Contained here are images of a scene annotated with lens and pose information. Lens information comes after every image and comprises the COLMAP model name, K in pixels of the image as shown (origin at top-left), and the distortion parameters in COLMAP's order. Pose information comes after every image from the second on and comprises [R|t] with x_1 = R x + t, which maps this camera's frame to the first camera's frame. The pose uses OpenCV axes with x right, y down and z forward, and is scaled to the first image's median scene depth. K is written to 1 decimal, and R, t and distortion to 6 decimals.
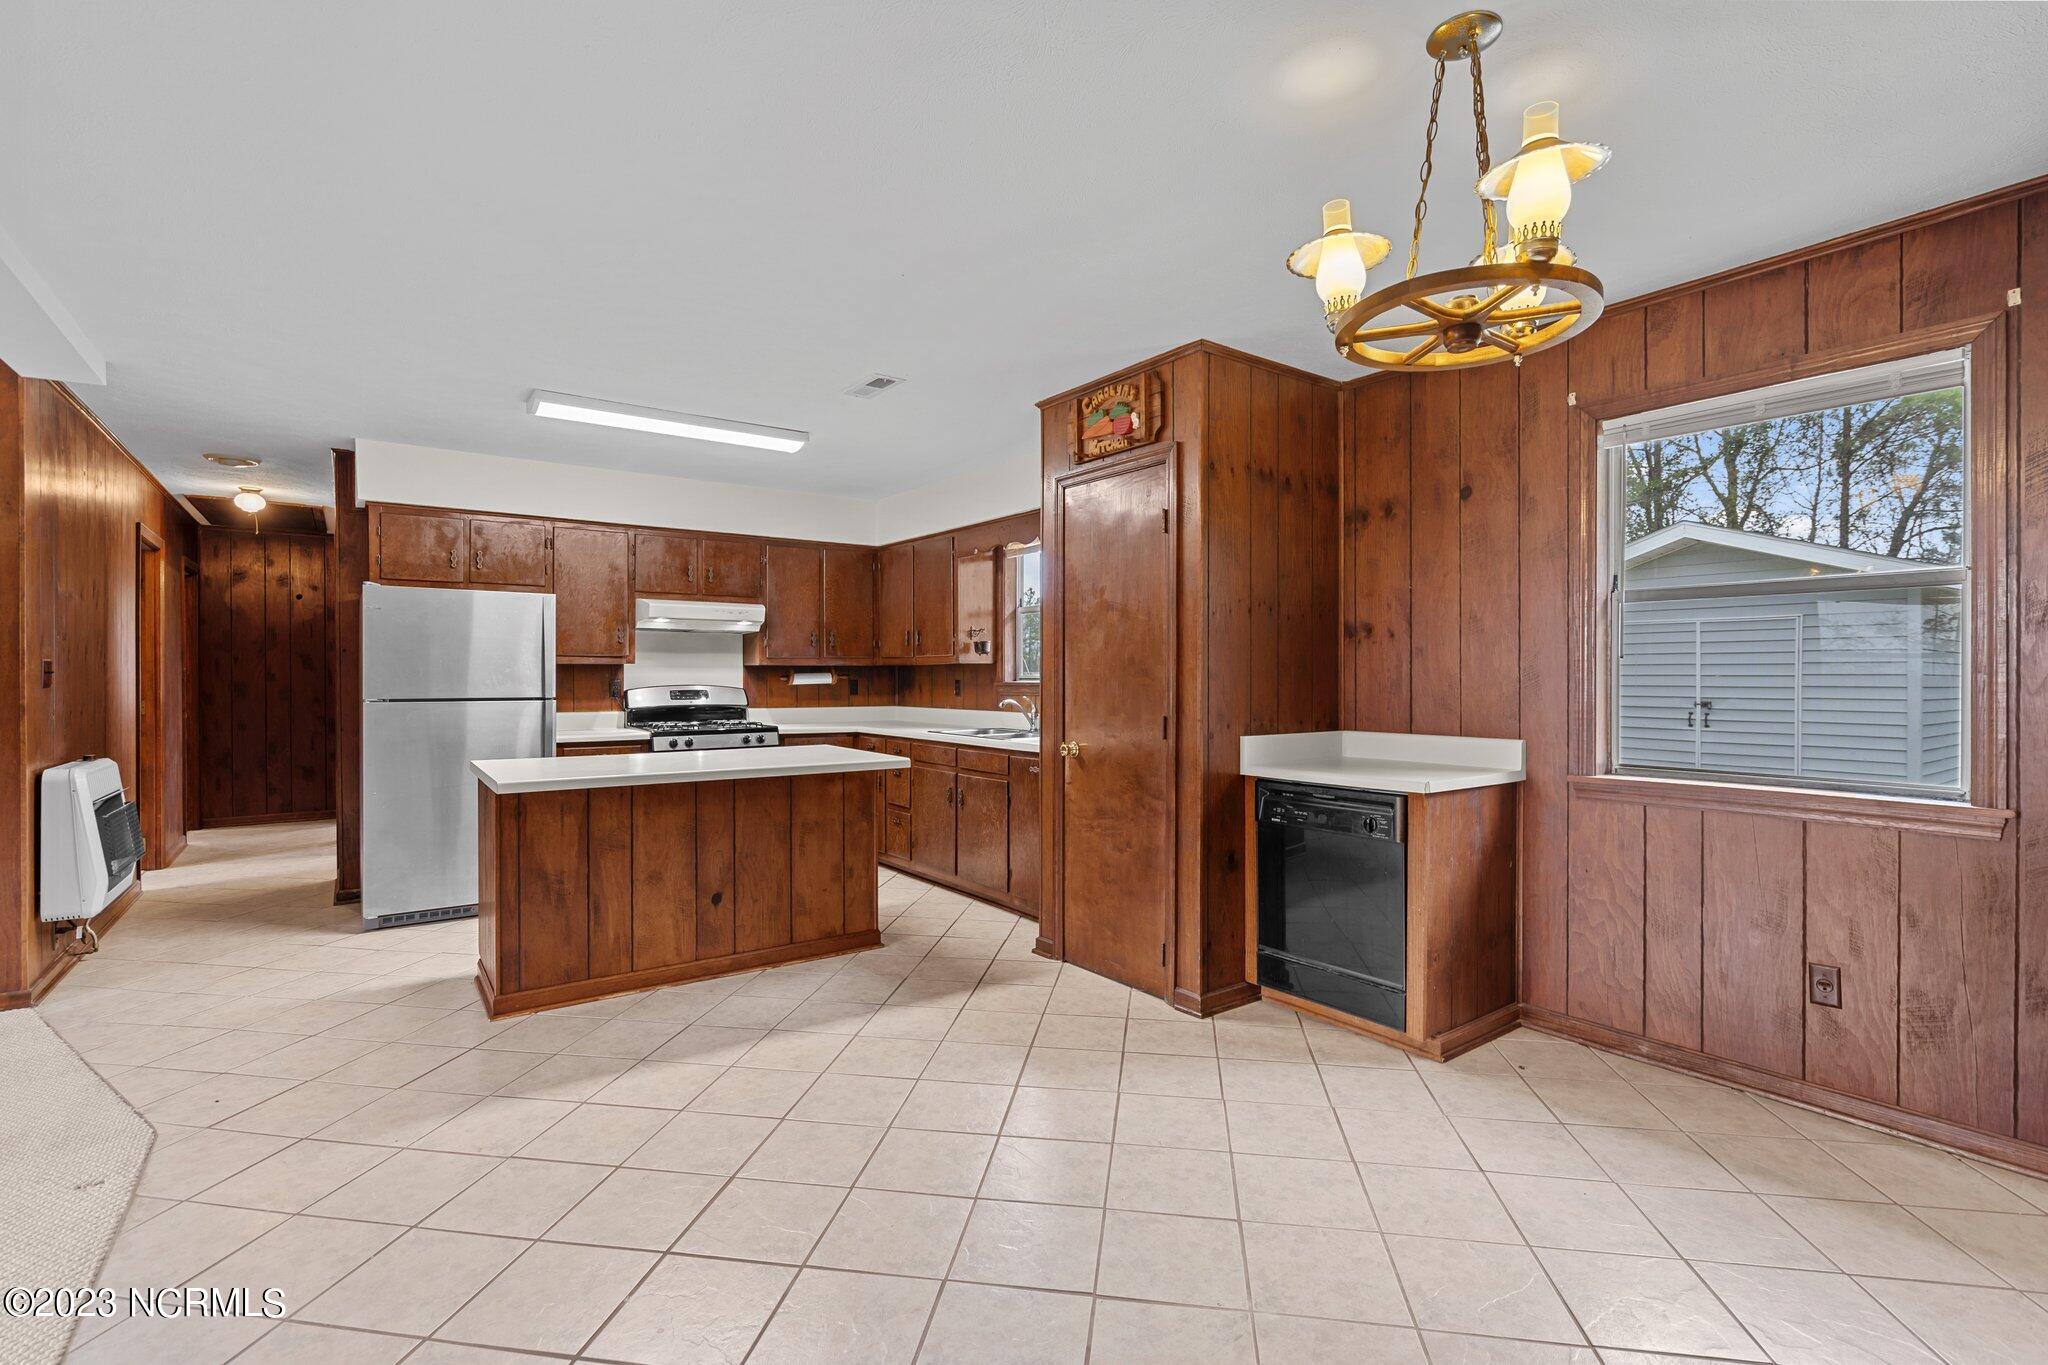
lens RADIAL K [[928.4, 0, 1024.0], [0, 928.4, 682.5], [0, 0, 1]] dist [-0.001332, 0.000016]
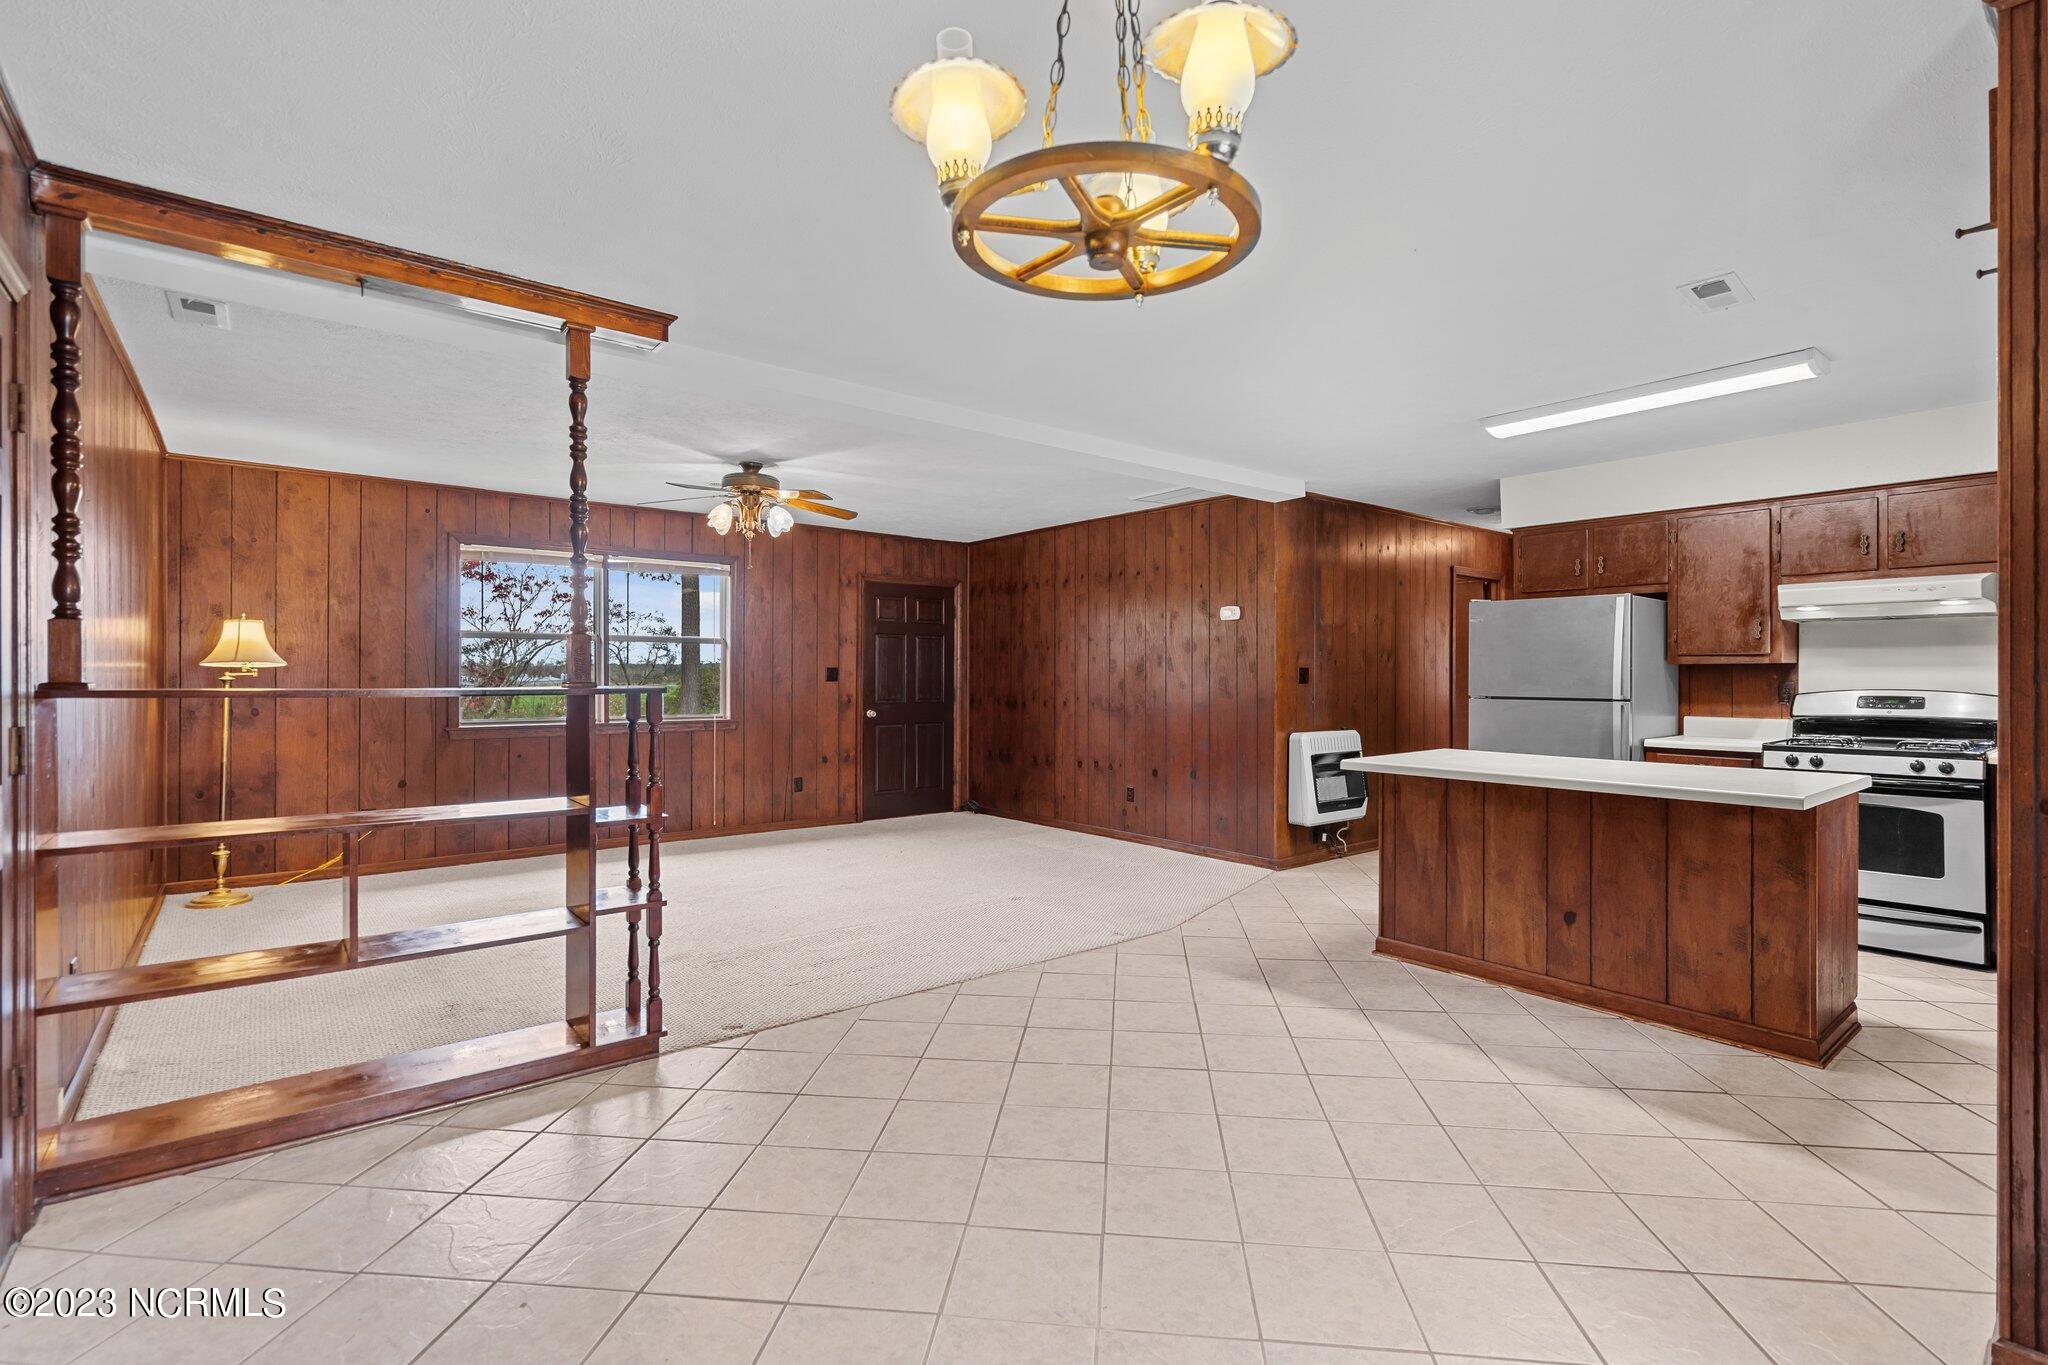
lens RADIAL K [[944.8, 0, 1027.5], [0, 944.8, 682.5], [0, 0, 1]] dist [0.002058, 0.000788]
pose [[0.050866, 0.006436, -0.998685, 0.494382], [-0.007555, 0.999953, 0.006059, -0.002968], [0.998677, 0.007237, 0.050912, 0.348157]]
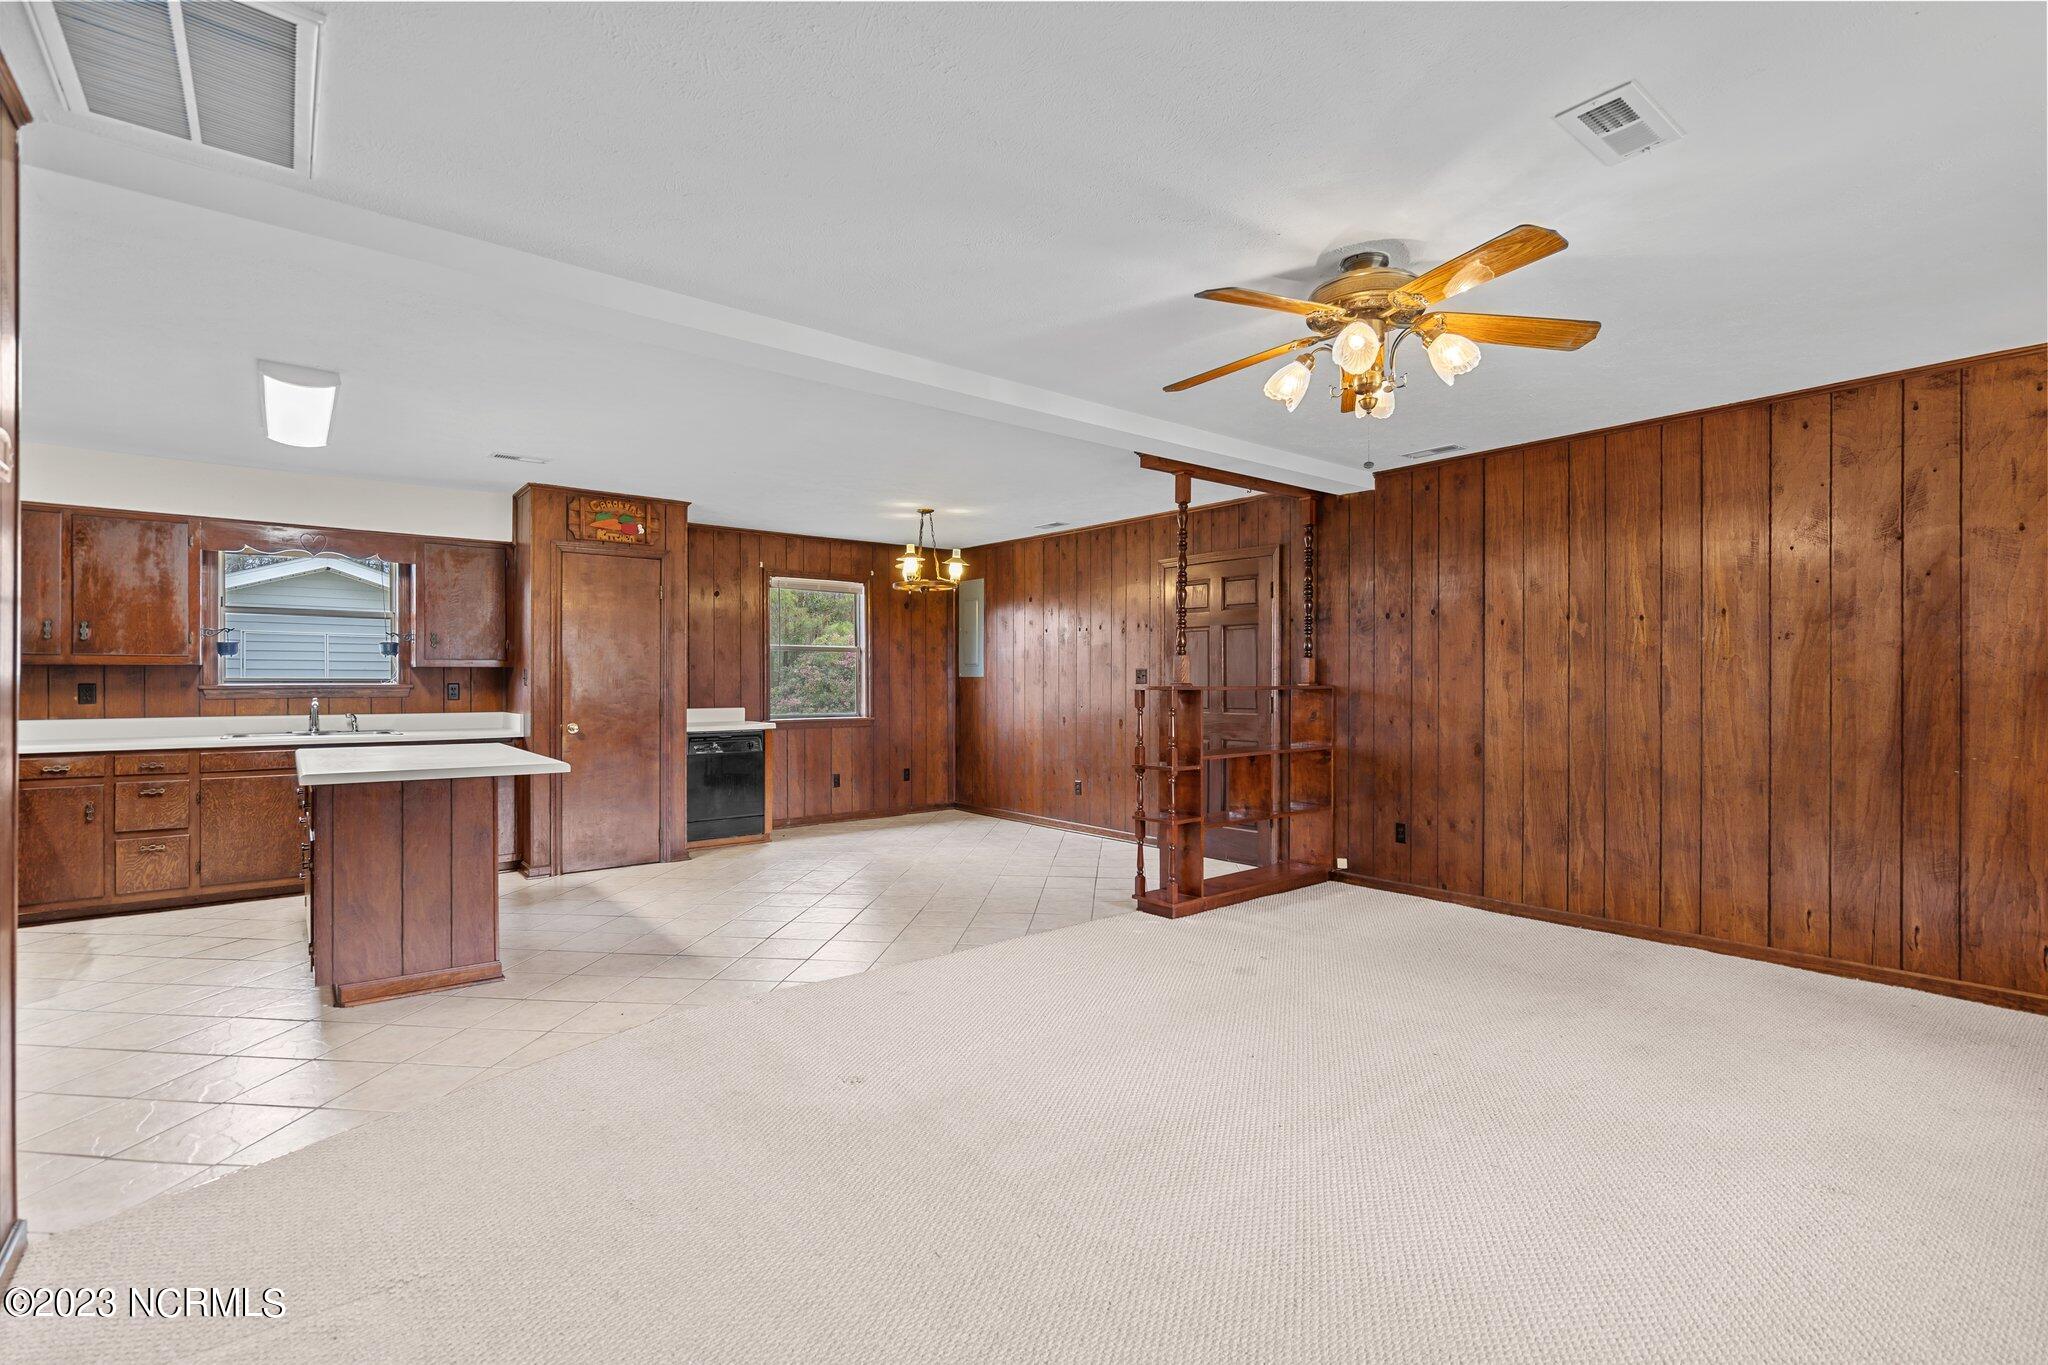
lens RADIAL K [[944.8, 0, 1027.5], [0, 944.8, 682.5], [0, 0, 1]] dist [0.002058, 0.000788]
pose [[-0.053386, -0.003343, 0.998568, -1.323095], [0.005123, 0.999980, 0.003622, -0.003309], [-0.998561, 0.005309, -0.053367, 0.309000]]
